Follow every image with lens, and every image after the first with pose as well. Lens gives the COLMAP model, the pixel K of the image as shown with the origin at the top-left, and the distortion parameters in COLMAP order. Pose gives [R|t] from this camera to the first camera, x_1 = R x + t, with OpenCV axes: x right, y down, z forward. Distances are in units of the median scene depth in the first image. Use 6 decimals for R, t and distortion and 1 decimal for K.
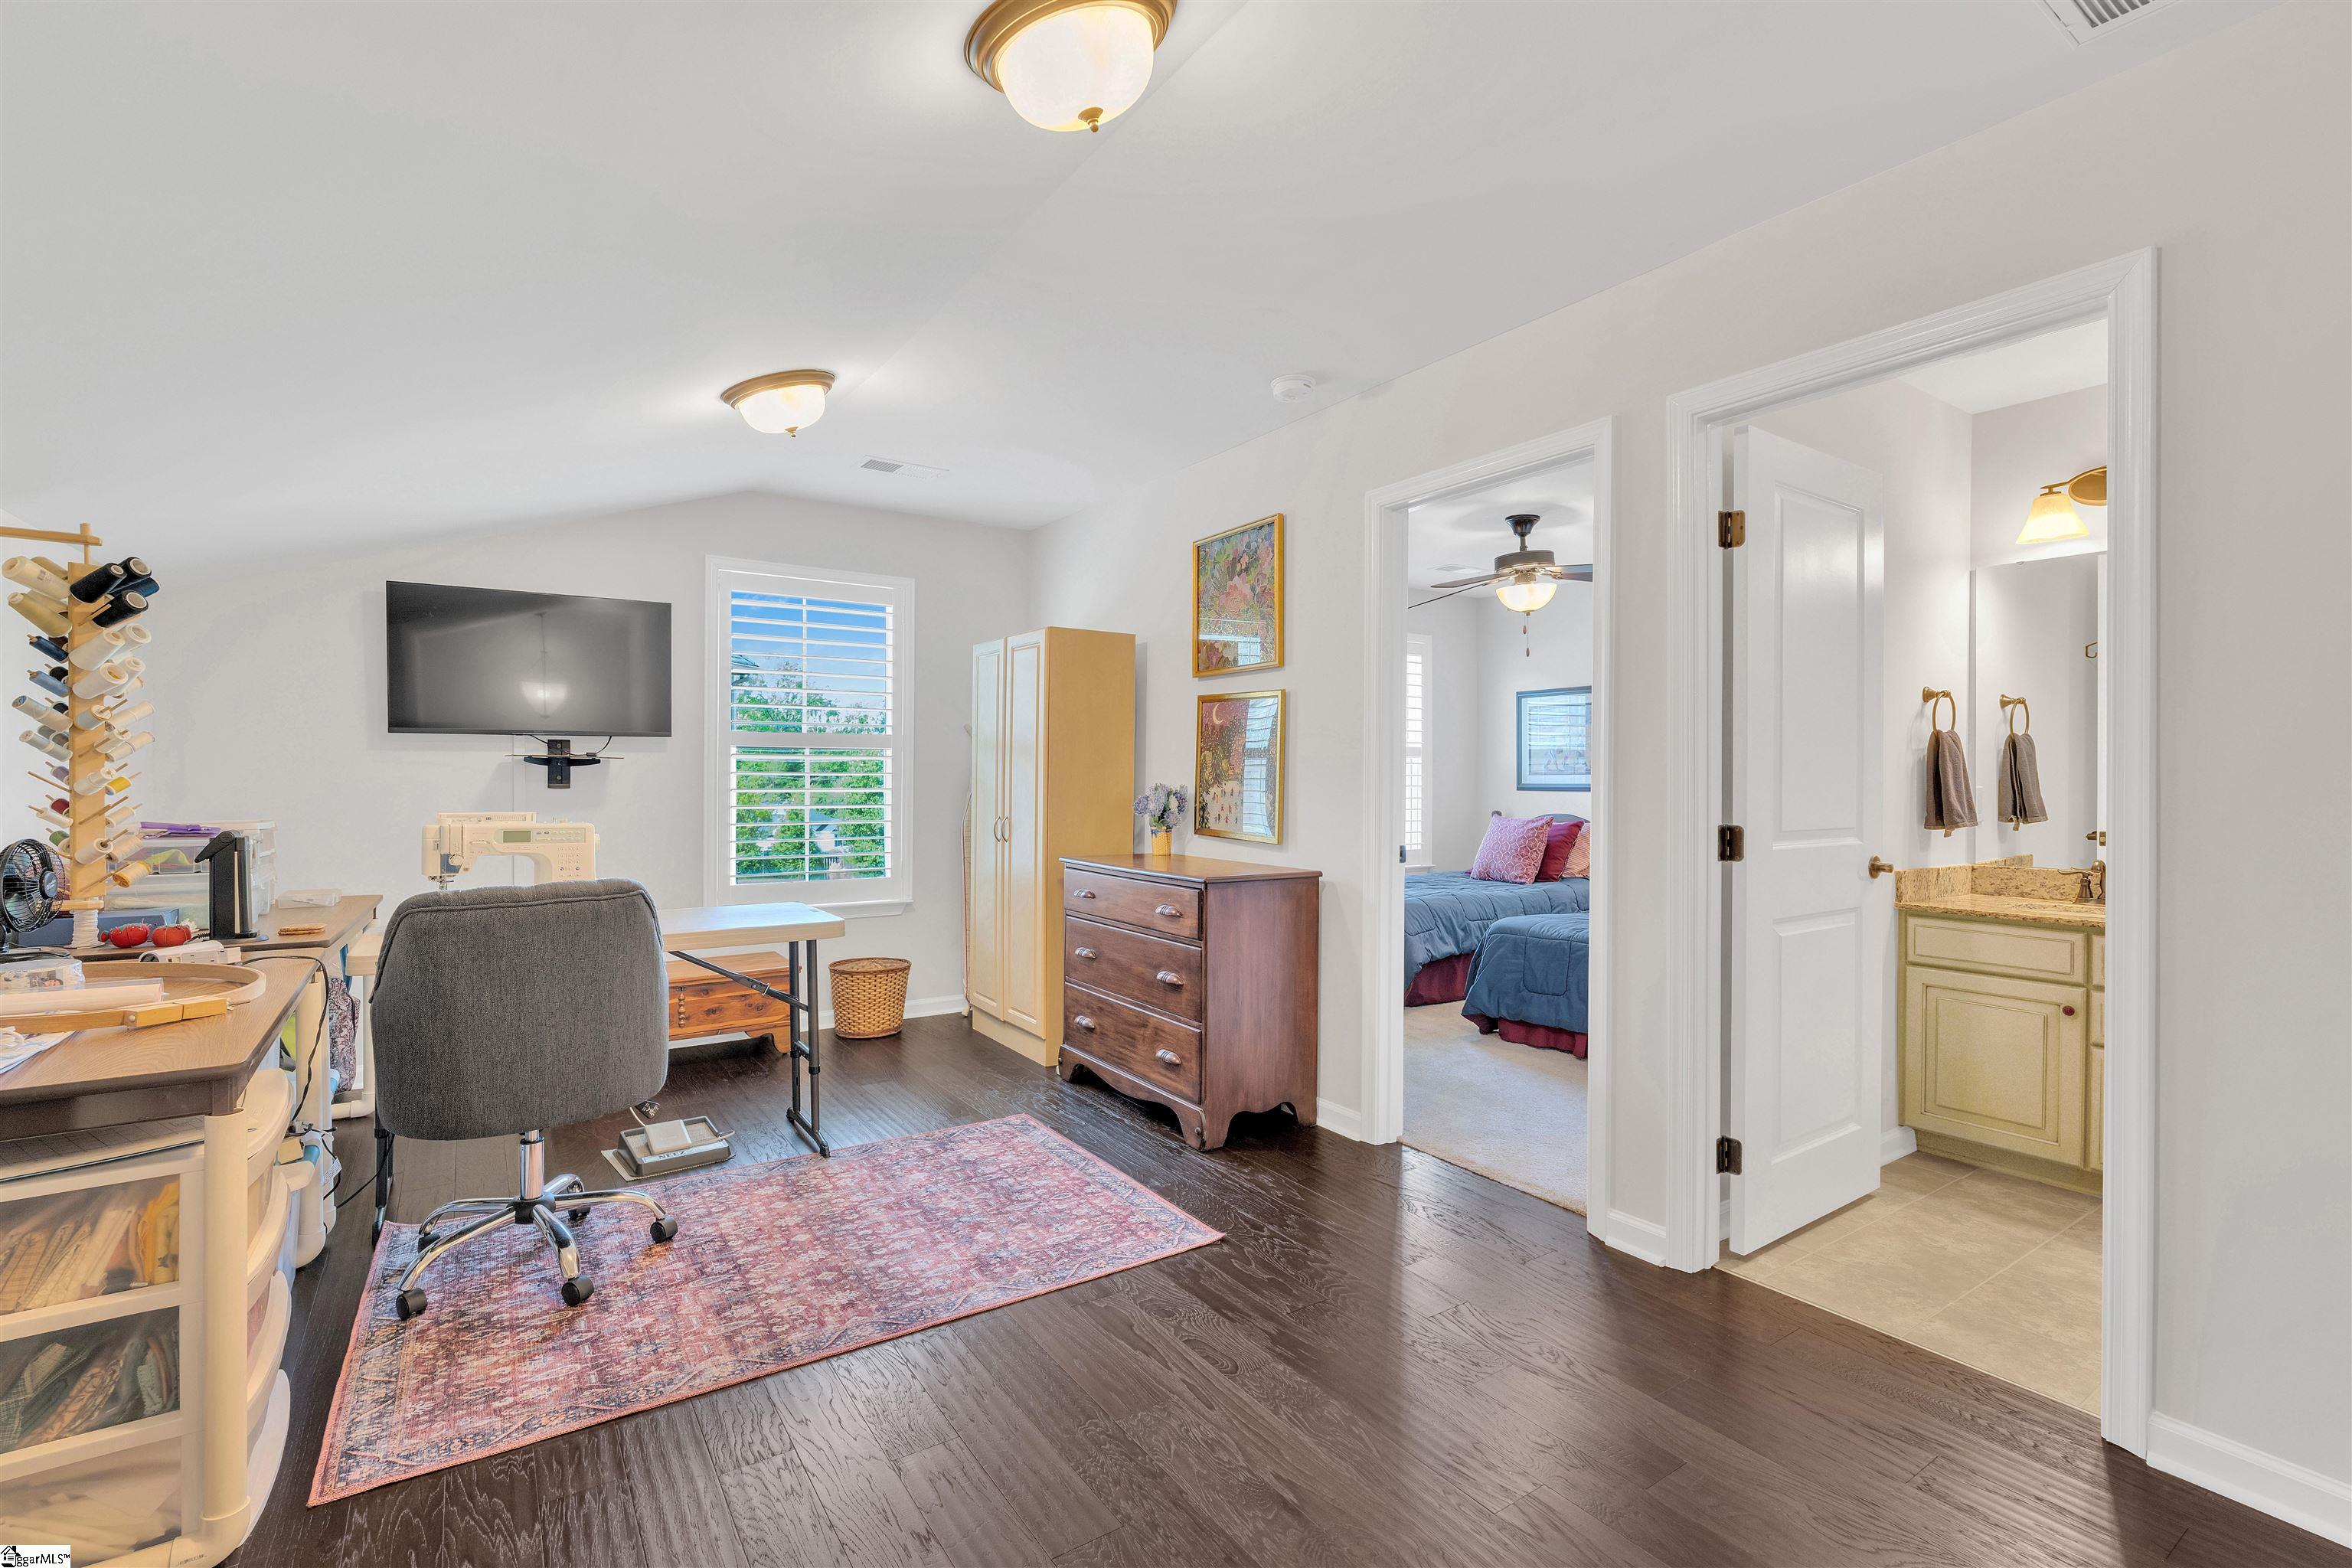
lens RADIAL K [[1035.7, 0, 1185.8], [0, 1035.7, 814.1], [0, 0, 1]] dist [-0.003106, -0.000212]
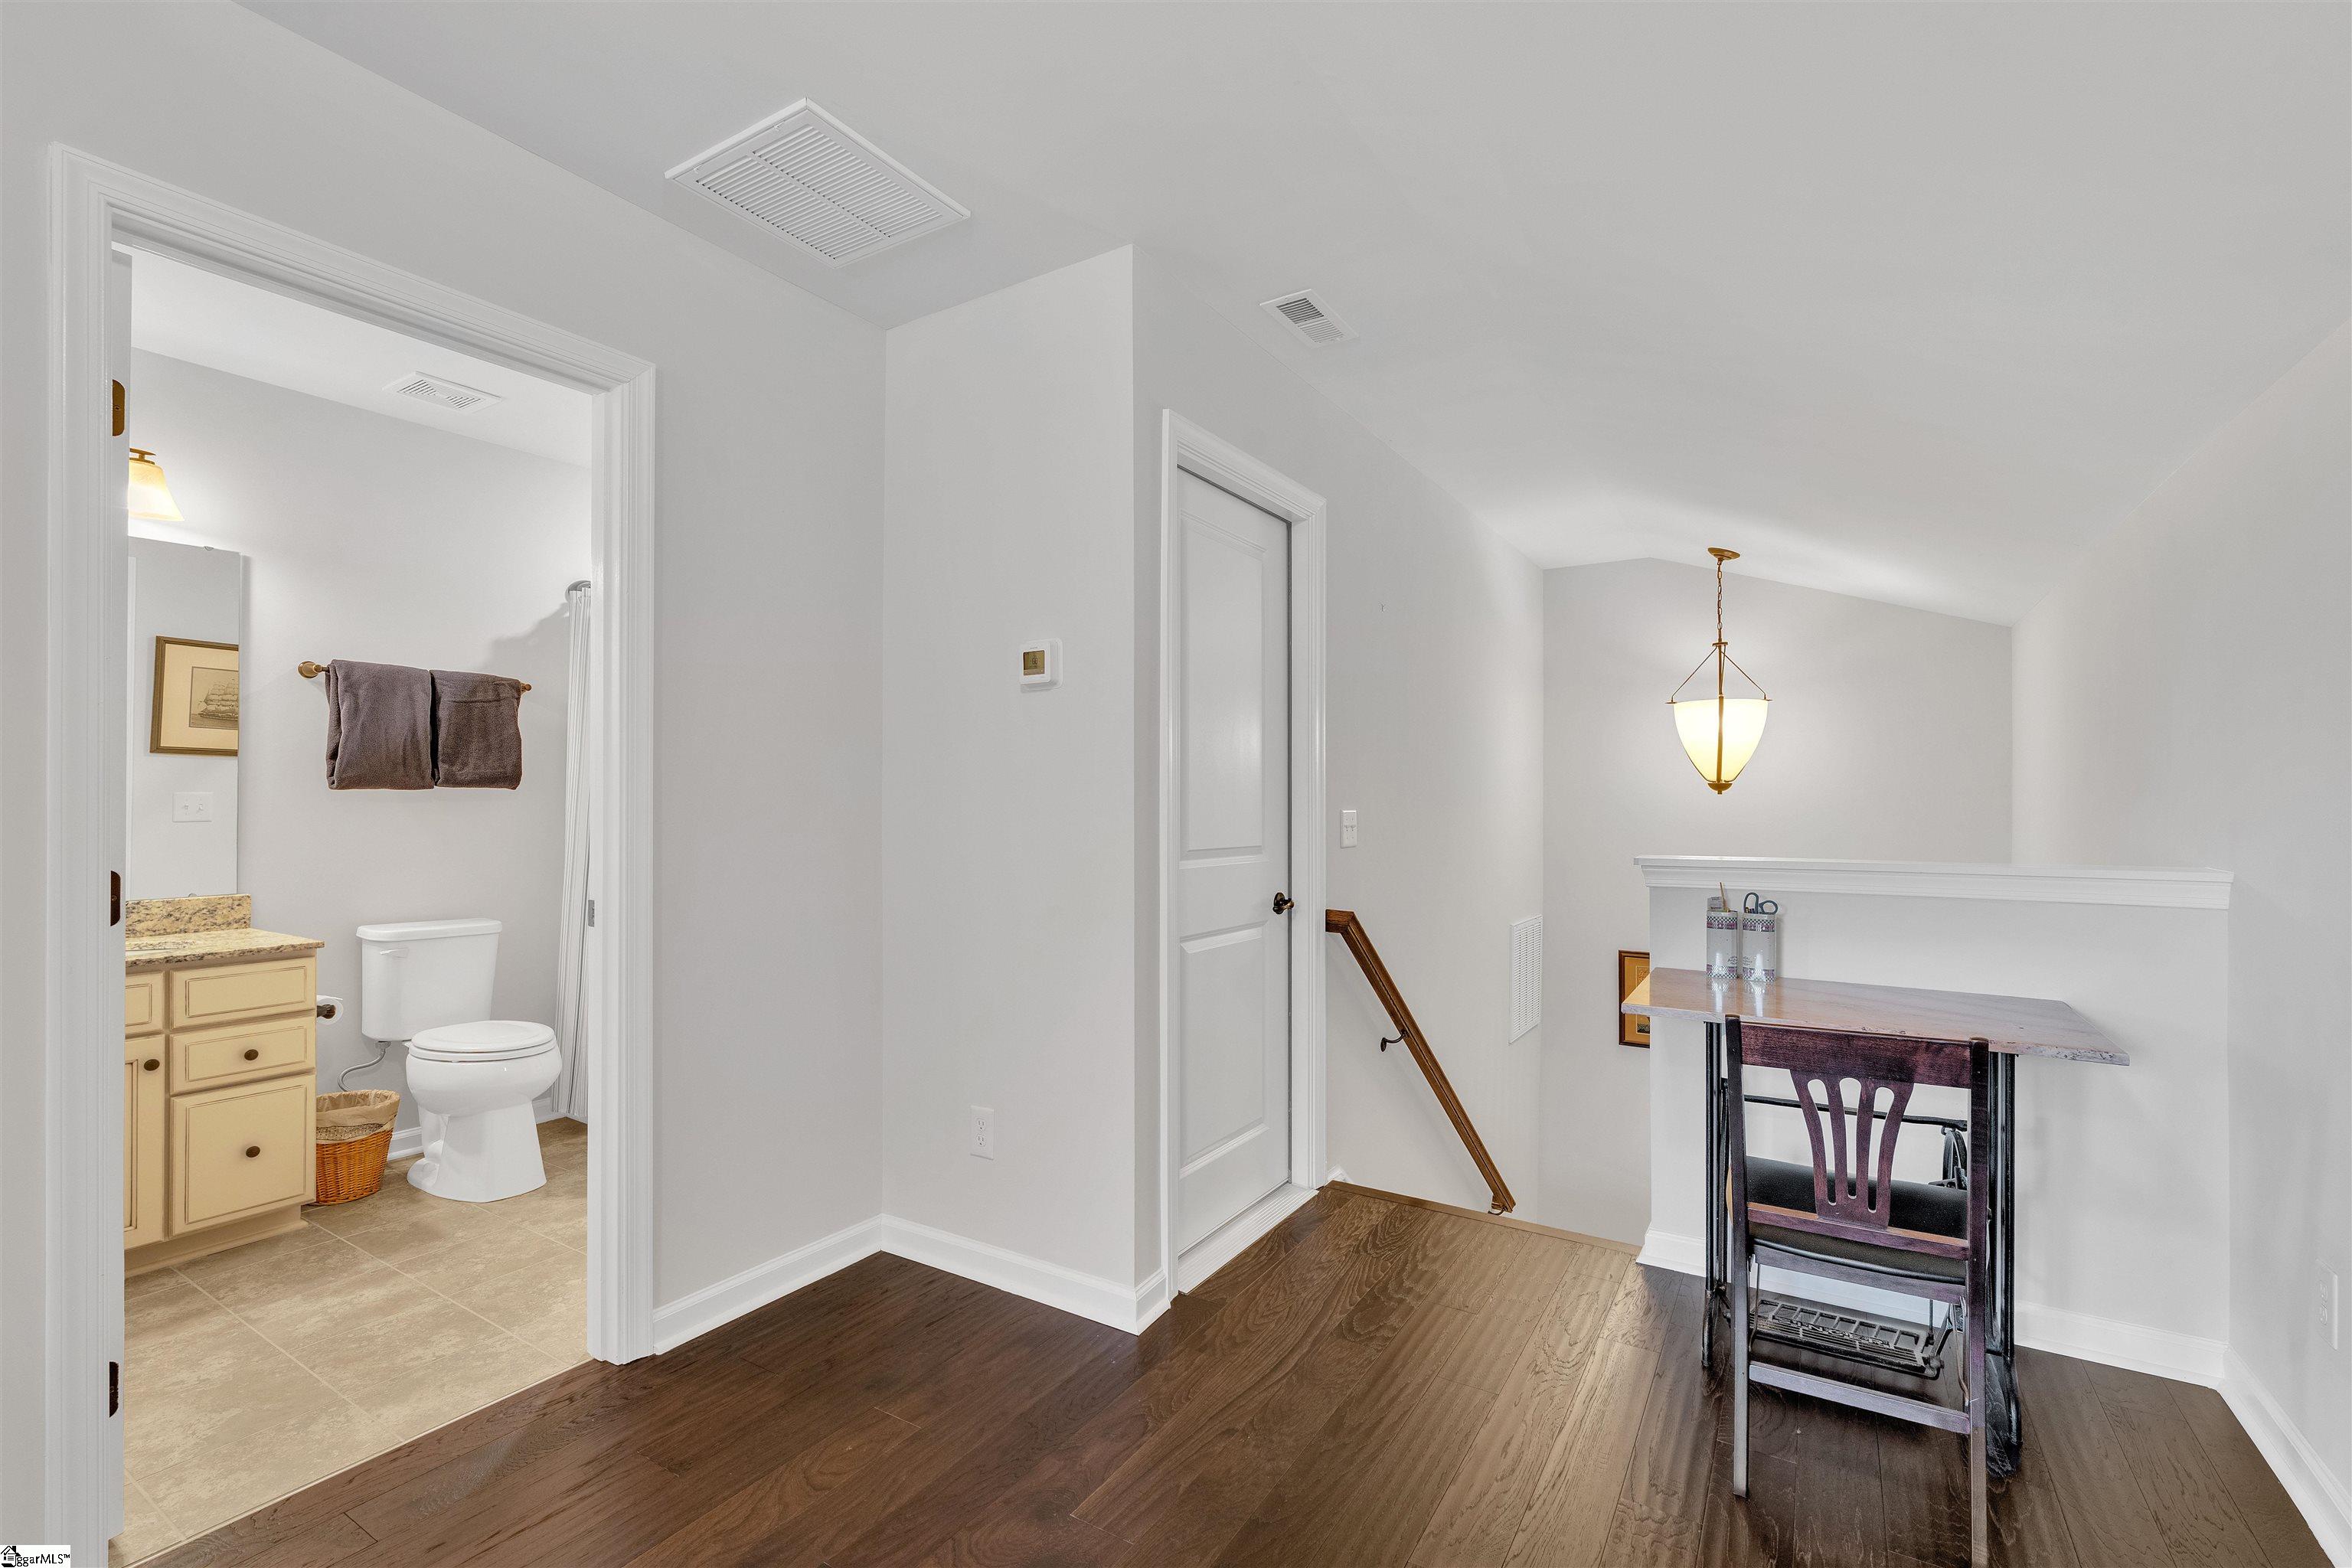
lens RADIAL K [[1035.7, 0, 1185.8], [0, 1035.7, 814.1], [0, 0, 1]] dist [-0.003106, -0.000212]
pose [[-0.396716, -0.017864, 0.917768, -0.363018], [0.024381, 0.999253, 0.029989, -0.030046], [-0.917618, 0.034273, -0.395984, 0.735084]]
